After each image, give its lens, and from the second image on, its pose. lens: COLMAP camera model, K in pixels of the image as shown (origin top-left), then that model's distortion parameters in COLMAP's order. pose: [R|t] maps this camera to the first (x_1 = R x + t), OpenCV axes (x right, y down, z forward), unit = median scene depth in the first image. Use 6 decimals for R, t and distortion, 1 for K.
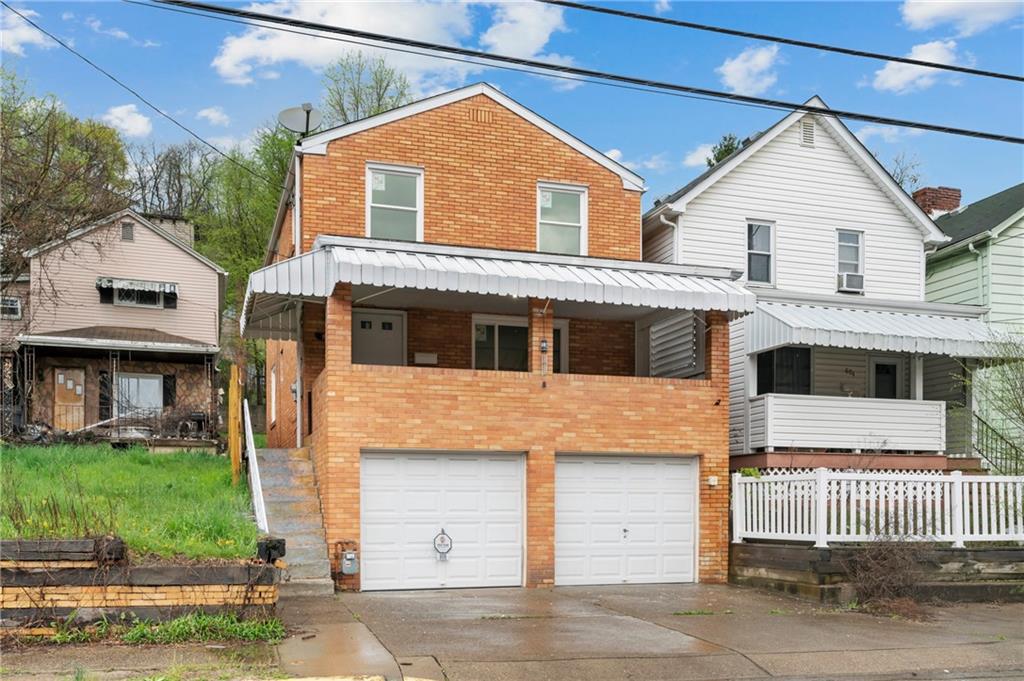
lens RADIAL K [[908.5, 0, 512.0], [0, 908.5, 359.1], [0, 0, 1]] dist [0.001036, 0.000450]
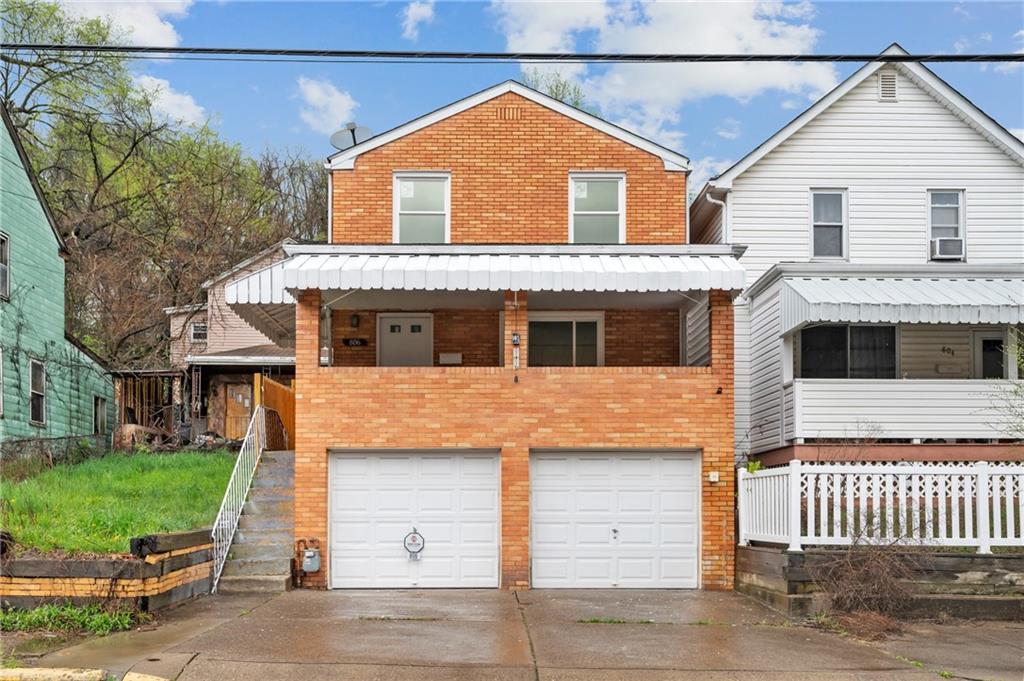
lens RADIAL K [[890.6, 0, 512.0], [0, 890.6, 340.5], [0, 0, 1]] dist [0.001097, -0.001629]
pose [[0.957270, -0.054621, -0.283991, 0.290743], [0.047117, 0.998338, -0.033194, 0.017533], [0.285332, 0.018394, 0.958252, 0.083551]]
